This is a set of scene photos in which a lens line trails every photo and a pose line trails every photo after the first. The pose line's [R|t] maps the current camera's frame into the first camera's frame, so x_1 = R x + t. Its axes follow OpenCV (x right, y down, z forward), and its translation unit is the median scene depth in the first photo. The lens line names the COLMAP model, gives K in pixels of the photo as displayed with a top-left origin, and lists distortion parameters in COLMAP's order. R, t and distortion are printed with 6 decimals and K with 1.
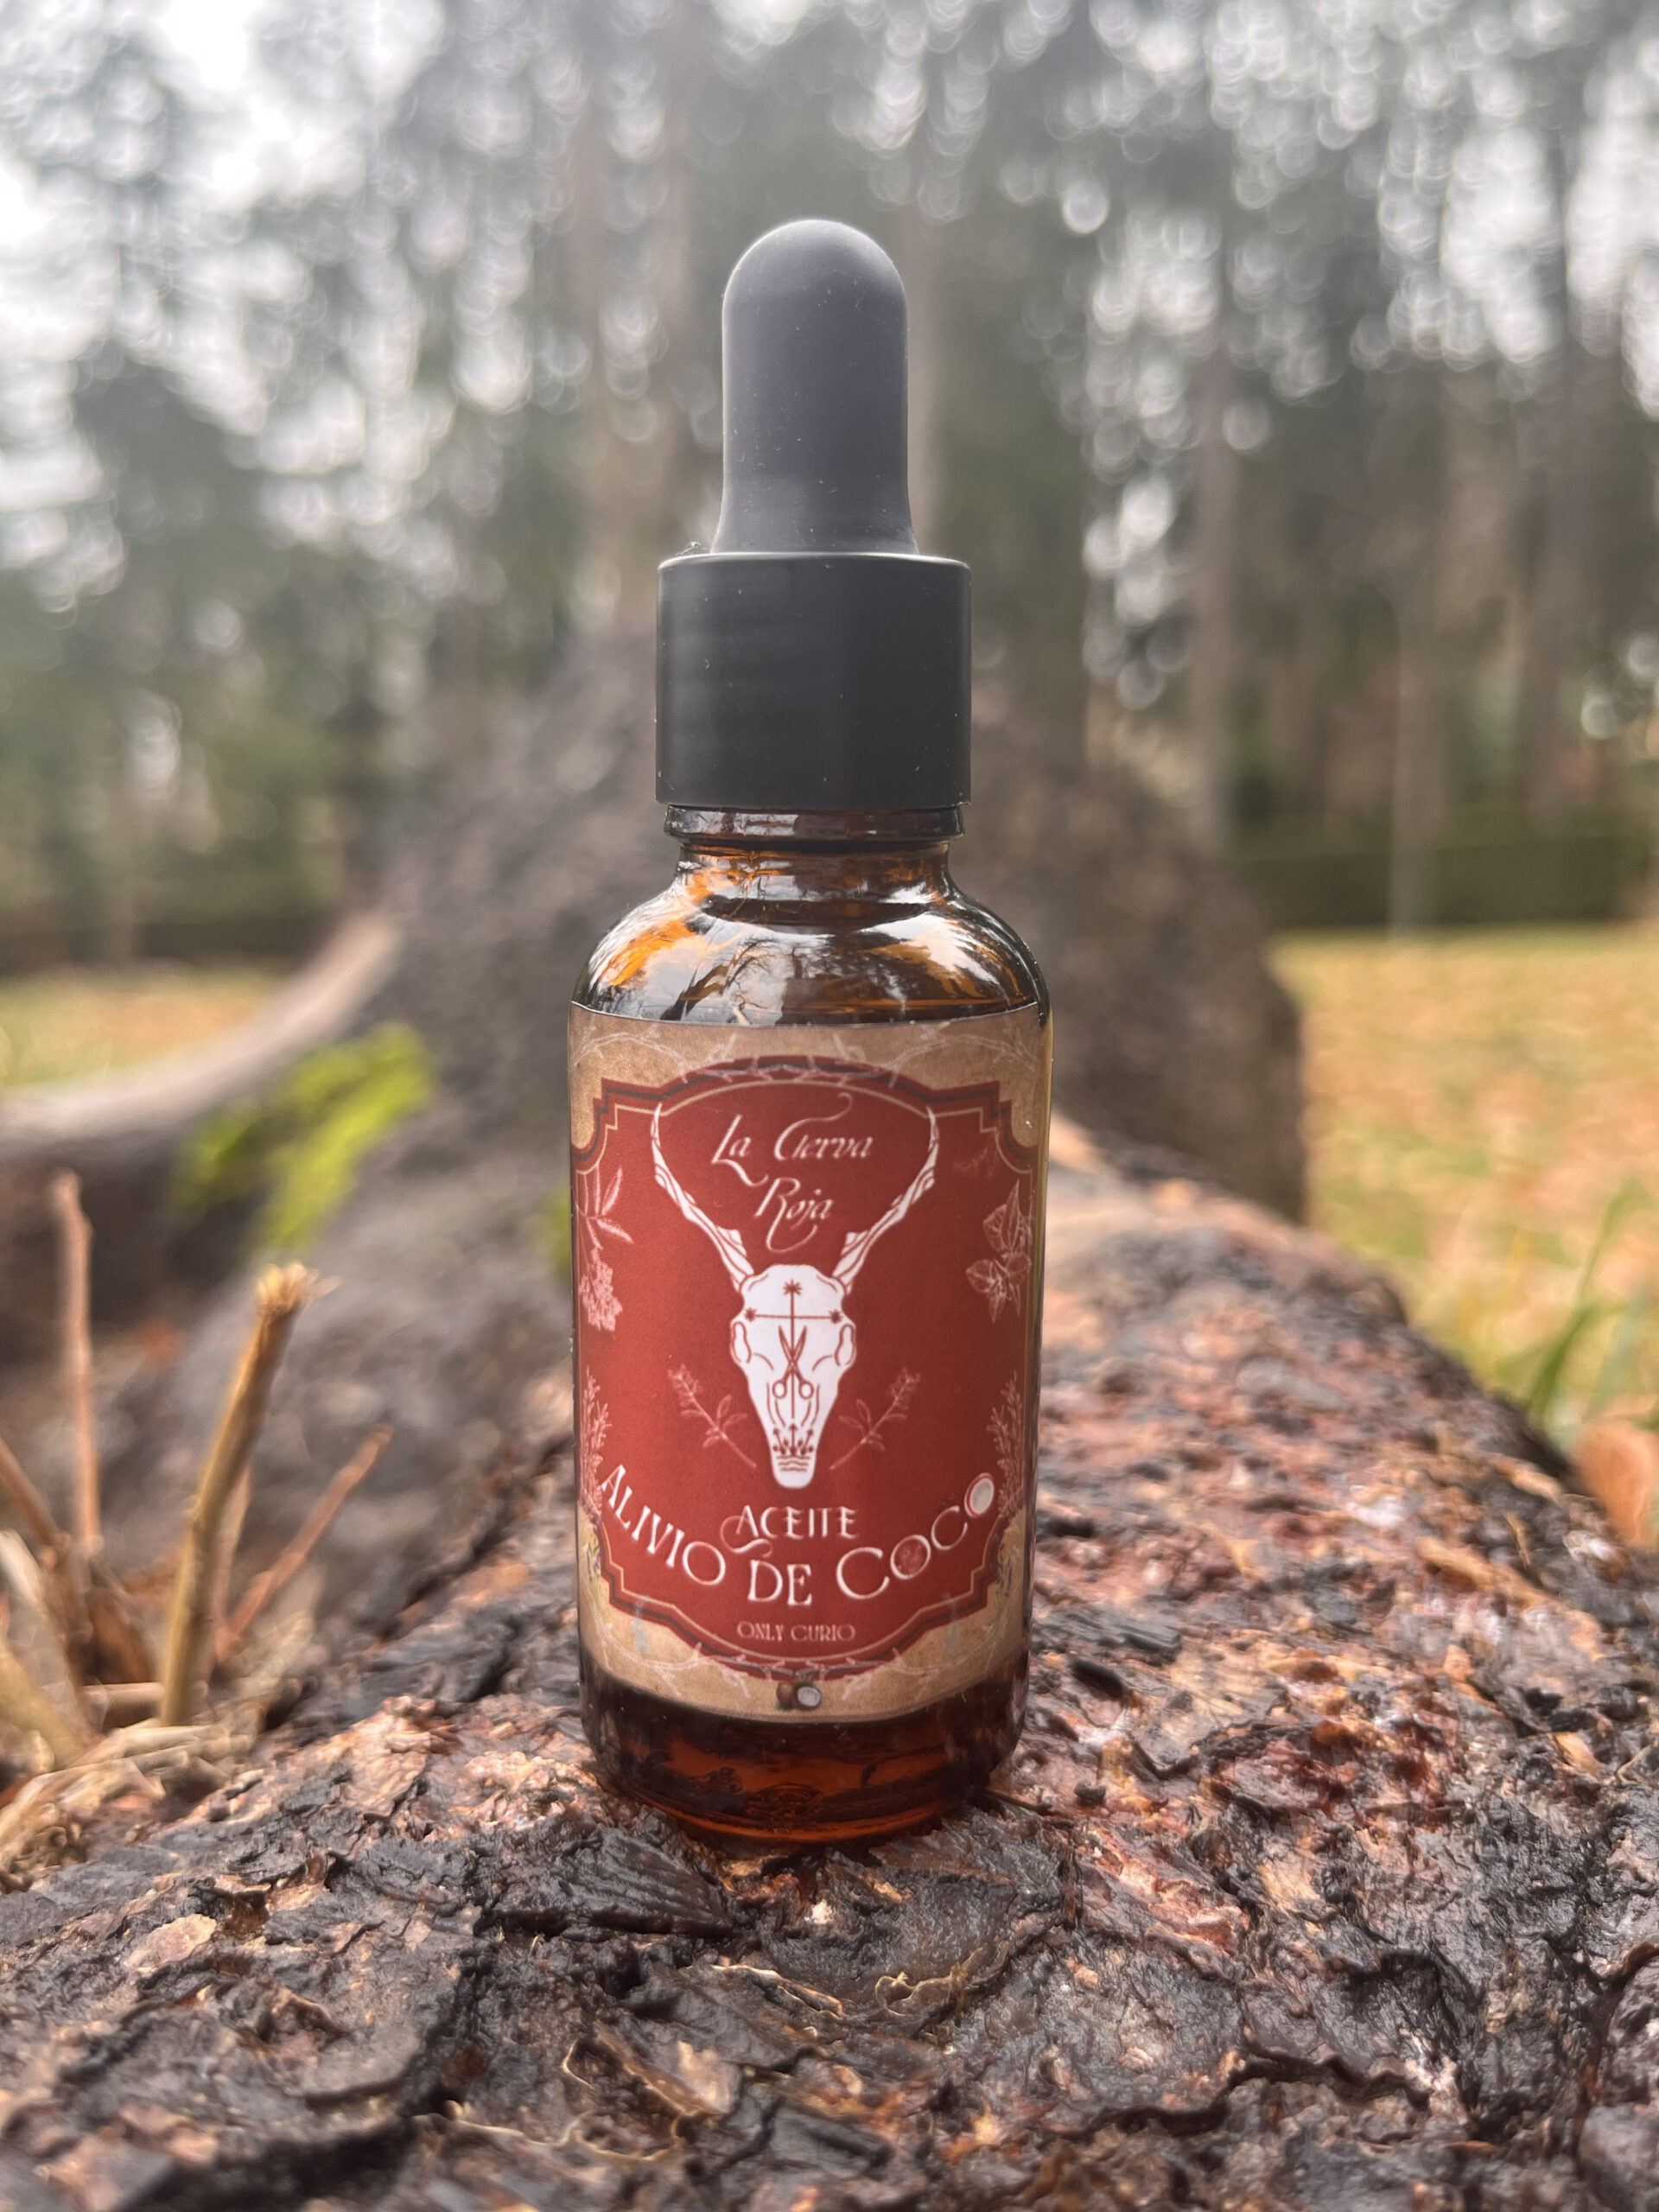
lens RADIAL K [[1809.9, 0, 829.5], [0, 1809.9, 1106.0], [0, 0, 1]] dist [-0.001314, -0.058770]
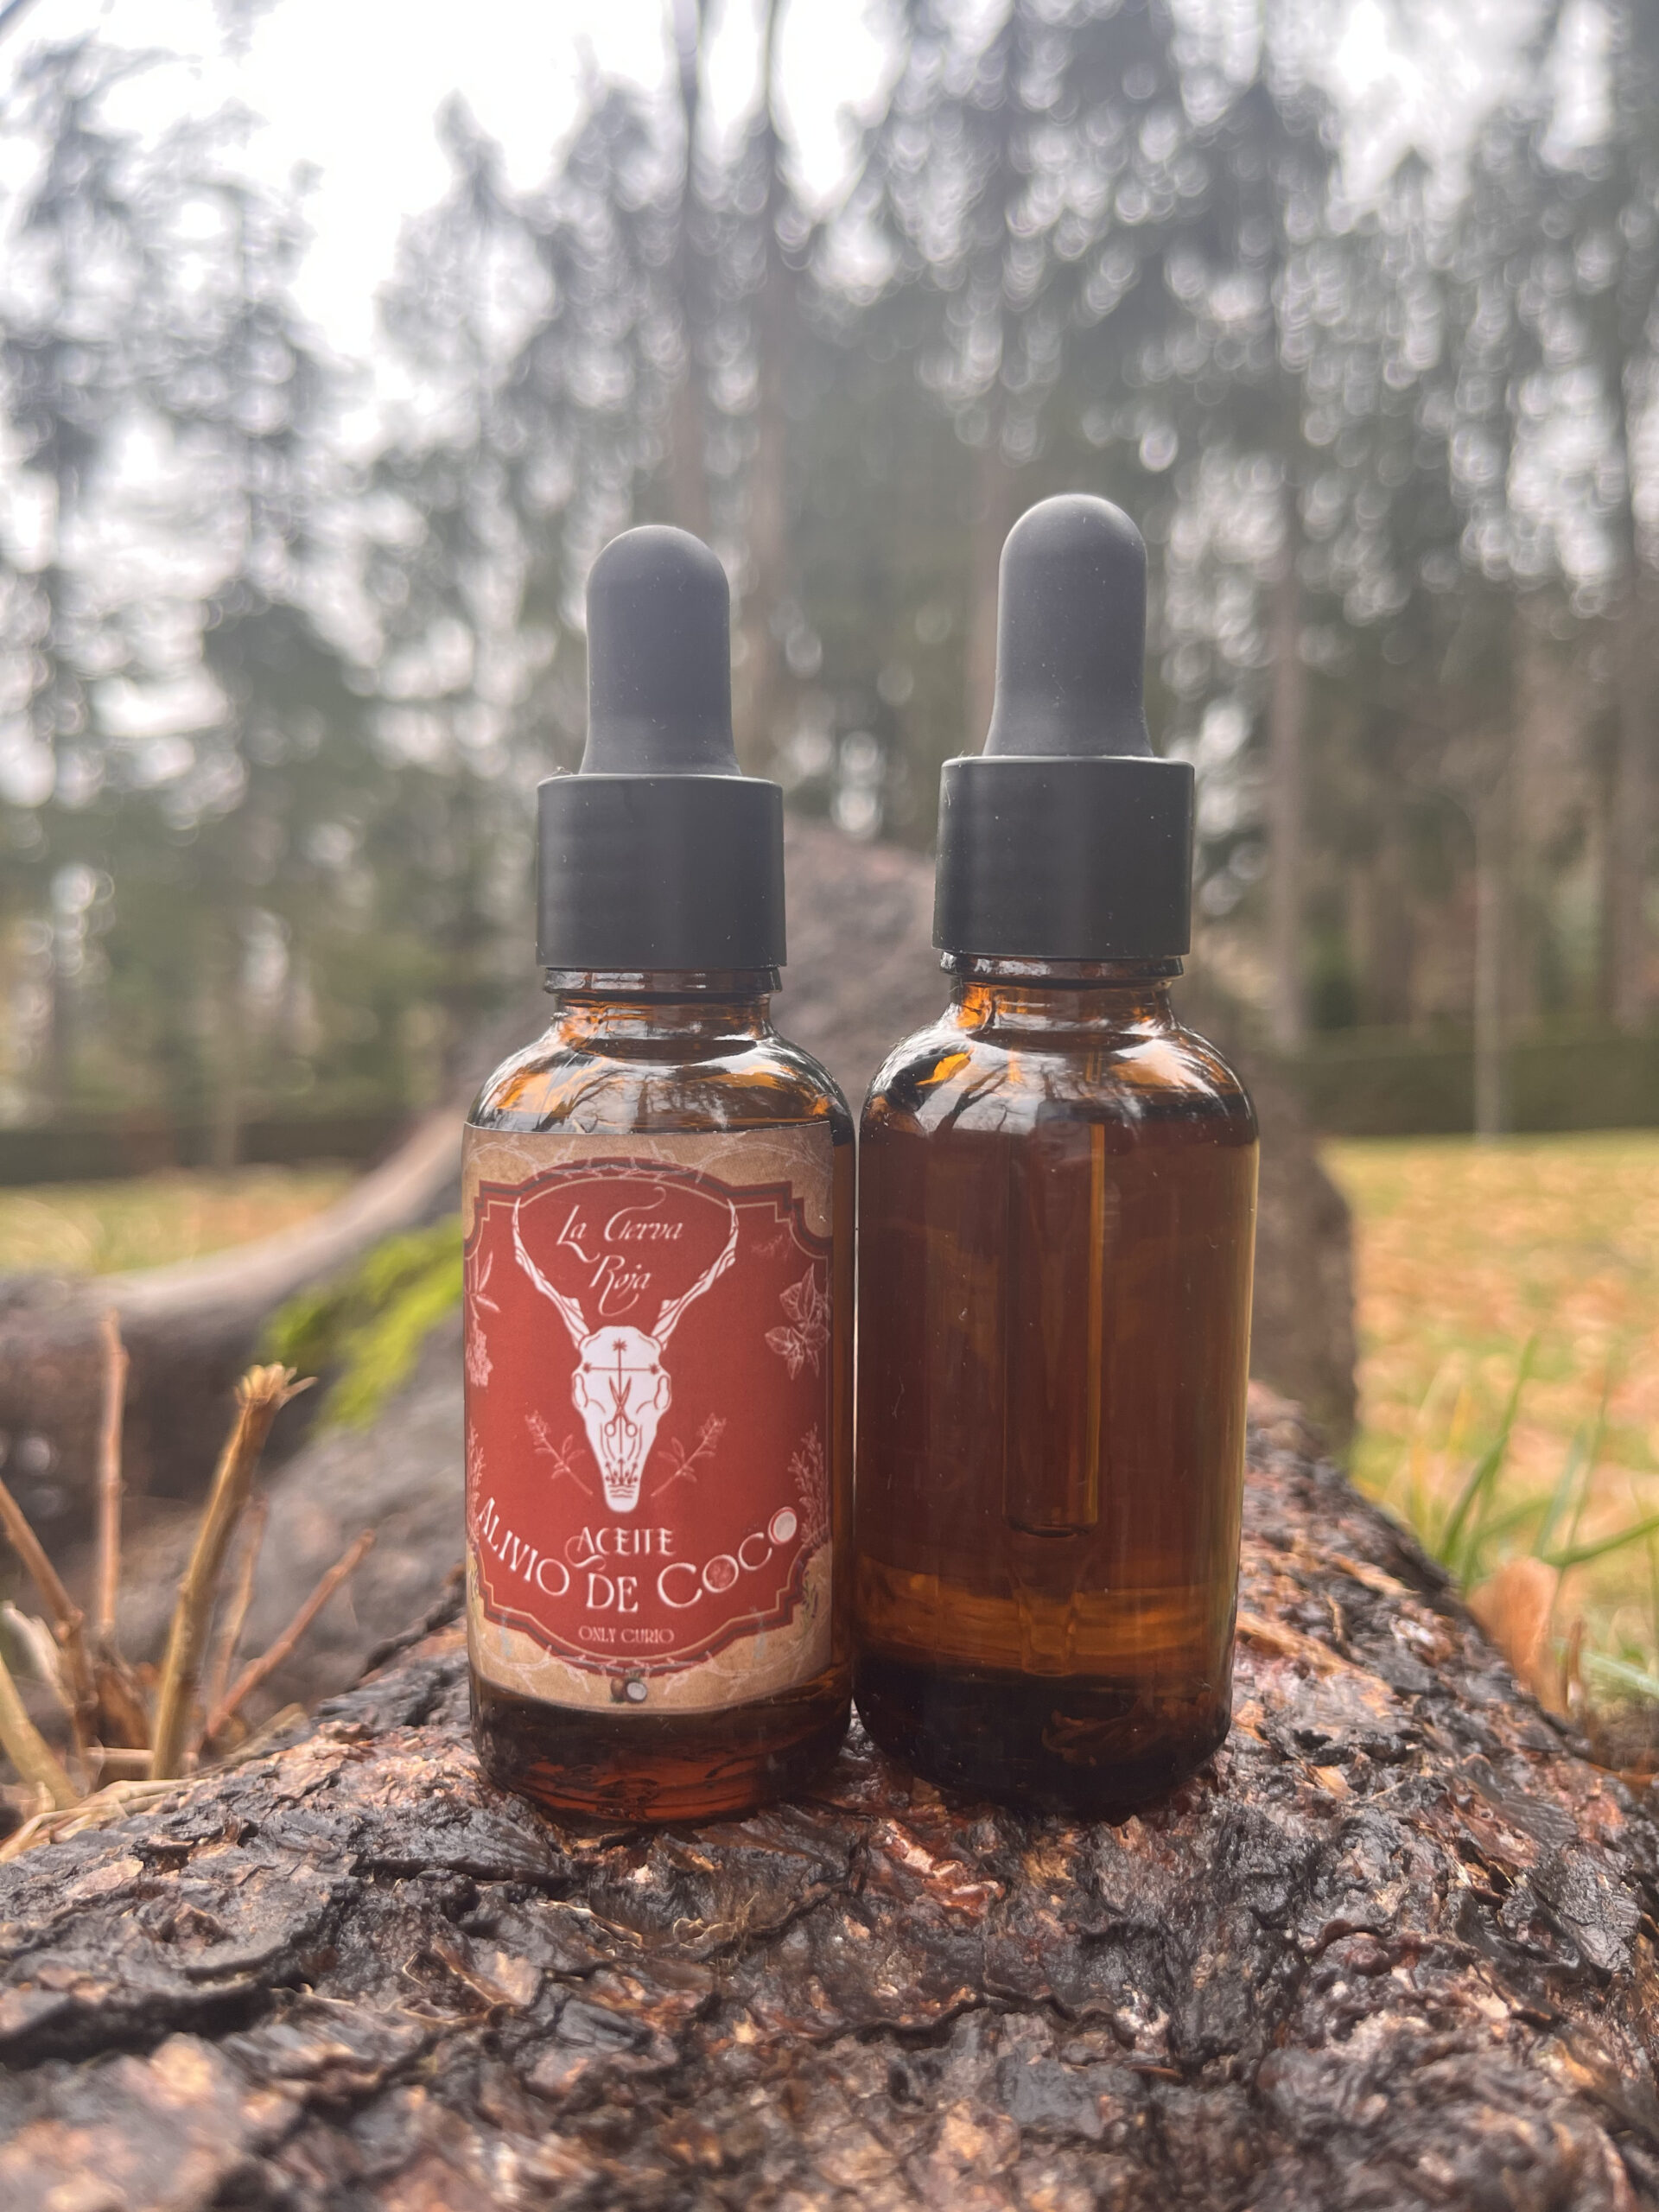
lens RADIAL K [[1802.4, 0, 829.5], [0, 1802.4, 1106.0], [0, 0, 1]] dist [-0.023719, -0.008924]
pose [[0.998731, -0.000274, -0.050369, 0.175164], [-0.005387, 0.993670, -0.112206, 0.070715], [0.050081, 0.112335, 0.992408, -0.226720]]
